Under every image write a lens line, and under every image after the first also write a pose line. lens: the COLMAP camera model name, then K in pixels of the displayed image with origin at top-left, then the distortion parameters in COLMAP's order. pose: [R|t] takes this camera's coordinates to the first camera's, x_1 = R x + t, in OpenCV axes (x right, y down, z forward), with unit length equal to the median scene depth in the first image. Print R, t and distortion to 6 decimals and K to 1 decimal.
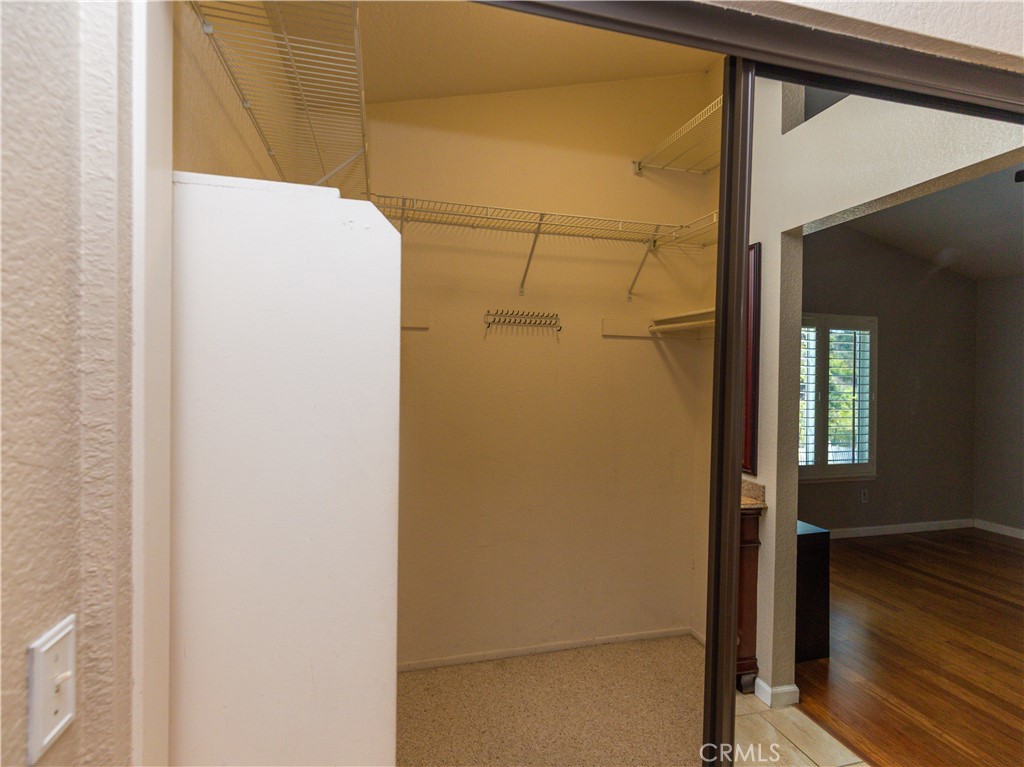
lens RADIAL K [[512.4, 0, 512.0], [0, 512.4, 383.5], [0, 0, 1]] dist [0.000191, -0.000825]
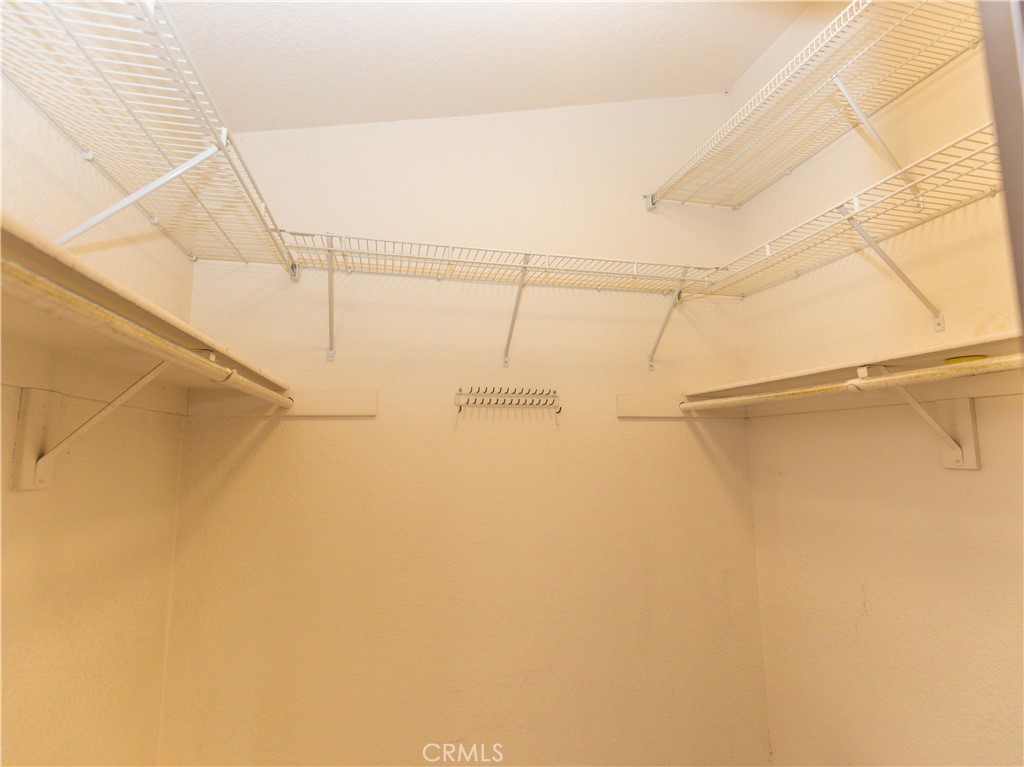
lens RADIAL K [[512.4, 0, 512.0], [0, 512.4, 383.5], [0, 0, 1]] dist [0.000191, -0.000825]
pose [[0.999431, -0.030574, -0.014262, 0.036749], [0.028039, 0.987856, -0.152820, -0.034093], [0.018761, 0.152333, 0.988151, 0.267817]]
